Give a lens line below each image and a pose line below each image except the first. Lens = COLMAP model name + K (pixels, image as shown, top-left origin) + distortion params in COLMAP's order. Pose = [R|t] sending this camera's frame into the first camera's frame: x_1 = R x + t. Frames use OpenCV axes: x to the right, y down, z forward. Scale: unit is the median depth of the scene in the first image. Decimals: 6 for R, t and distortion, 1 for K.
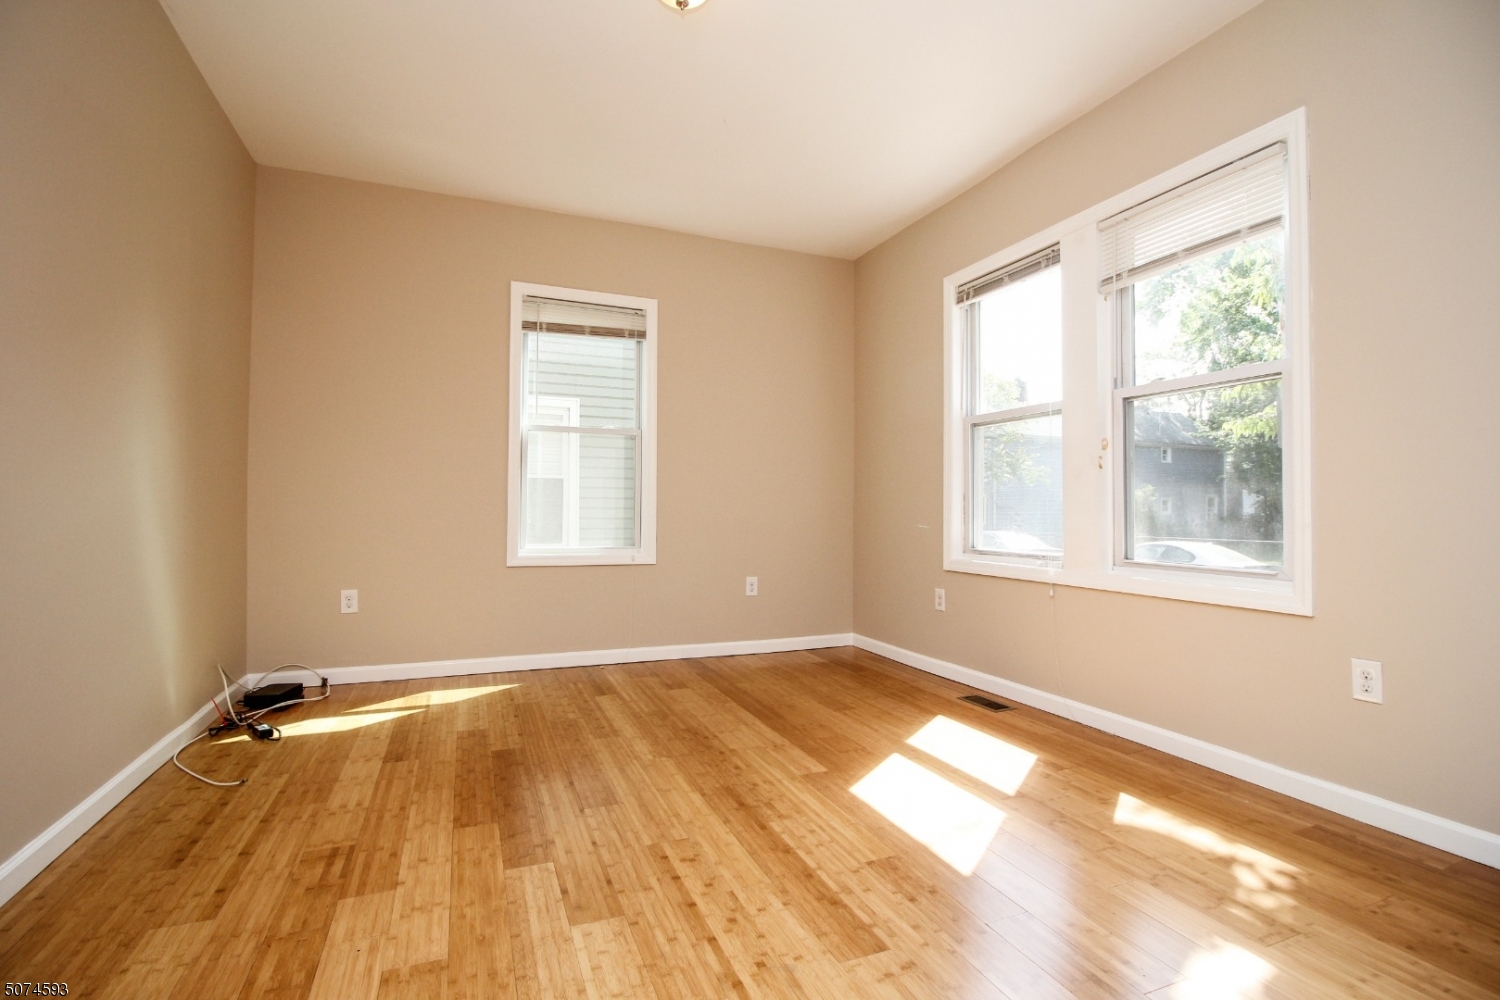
lens RADIAL K [[697.9, 0, 757.0], [0, 697.9, 500.9], [0, 0, 1]] dist [0.004311, -0.015155]
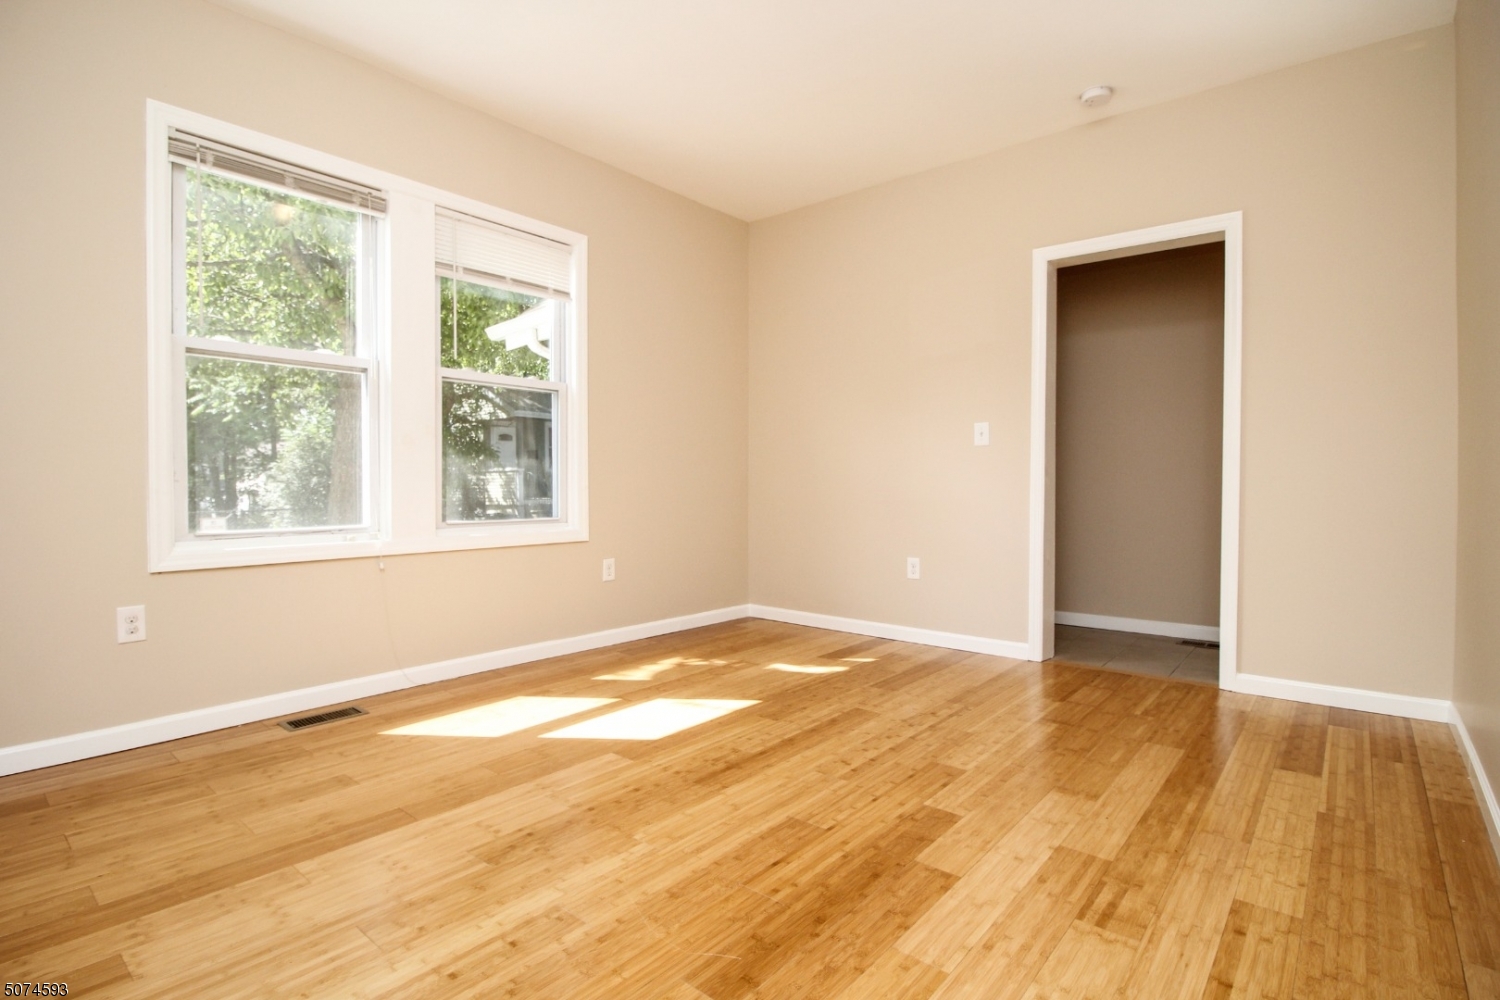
lens RADIAL K [[697.9, 0, 757.0], [0, 697.9, 500.9], [0, 0, 1]] dist [0.004311, -0.015155]
pose [[-0.448880, -0.026055, 0.893212, -1.065026], [-0.013639, 0.999658, 0.022305, 0.028354], [-0.893488, -0.002170, -0.449081, 1.619443]]
